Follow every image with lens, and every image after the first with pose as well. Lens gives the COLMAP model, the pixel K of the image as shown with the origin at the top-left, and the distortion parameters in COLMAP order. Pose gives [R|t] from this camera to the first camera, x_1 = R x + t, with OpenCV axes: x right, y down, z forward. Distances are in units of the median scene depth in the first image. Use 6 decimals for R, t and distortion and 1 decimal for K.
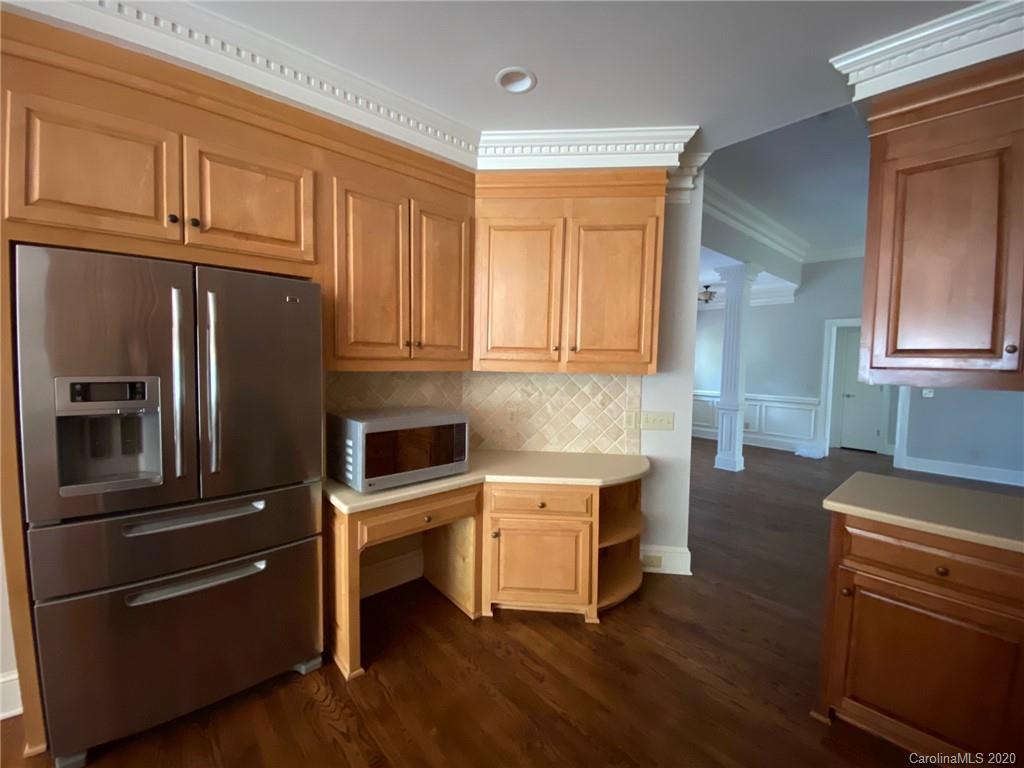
lens RADIAL K [[414.9, 0, 515.1], [0, 414.9, 378.9], [0, 0, 1]] dist [0.032282, -0.028399]
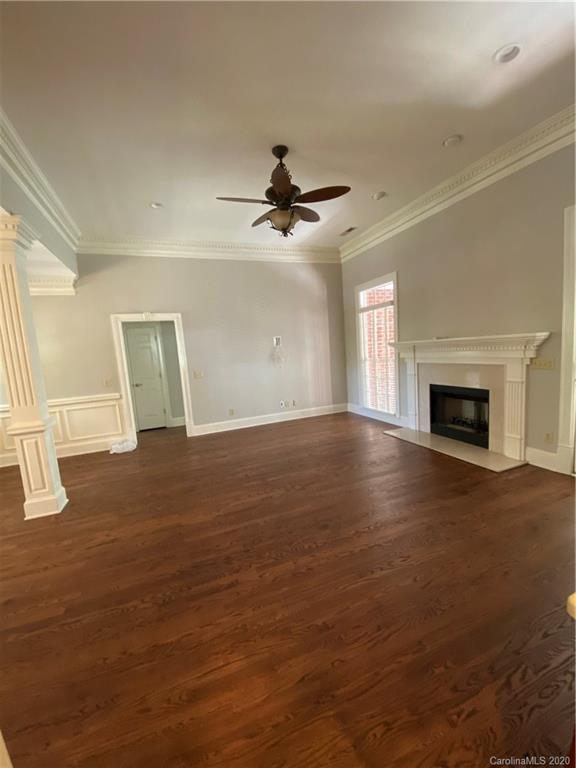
lens RADIAL K [[311.2, 0, 288.0], [0, 311.2, 384.0], [0, 0, 1]] dist [0.032282, -0.028399]
pose [[0.331815, -0.152732, 0.930899, 0.154320], [0.125197, 0.985207, 0.117016, -0.011367], [-0.935000, 0.077718, 0.346028, 0.352715]]
